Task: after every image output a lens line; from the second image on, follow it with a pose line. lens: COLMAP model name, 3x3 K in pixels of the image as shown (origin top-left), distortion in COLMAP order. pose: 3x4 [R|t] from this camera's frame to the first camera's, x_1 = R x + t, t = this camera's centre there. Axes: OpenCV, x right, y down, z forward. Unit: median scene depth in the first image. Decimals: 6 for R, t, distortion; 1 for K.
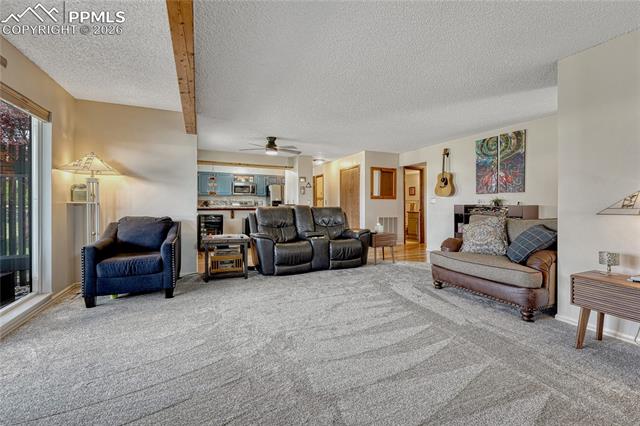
lens RADIAL K [[265.7, 0, 313.7], [0, 265.7, 206.9], [0, 0, 1]] dist [-0.012715, 0.001009]
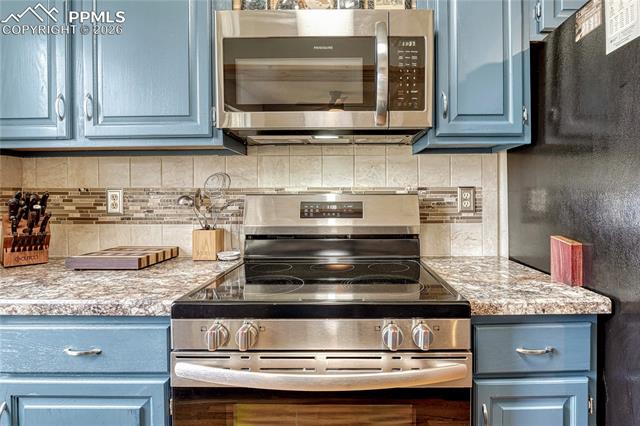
lens RADIAL K [[321.7, 0, 356.7], [0, 321.7, 198.6], [0, 0, 1]] dist [-0.022586, -0.001003]
pose [[0.923494, -0.010266, -0.383474, -0.467866], [0.006486, 0.999917, -0.011148, -0.040101], [0.383557, 0.007808, 0.923484, 2.059114]]
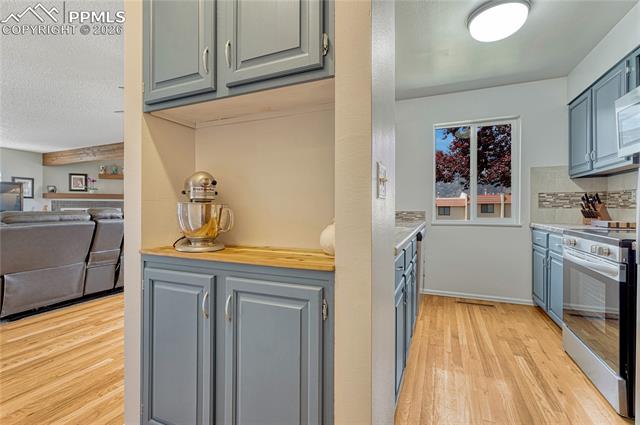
lens RADIAL K [[287.1, 0, 318.4], [0, 287.1, 209.7], [0, 0, 1]] dist [-0.007775, 0.001518]
pose [[-0.728001, 0.001991, -0.685573, 0.052837], [-0.005596, 0.999945, 0.008847, -0.015367], [0.685553, 0.010277, -0.727950, 2.278437]]
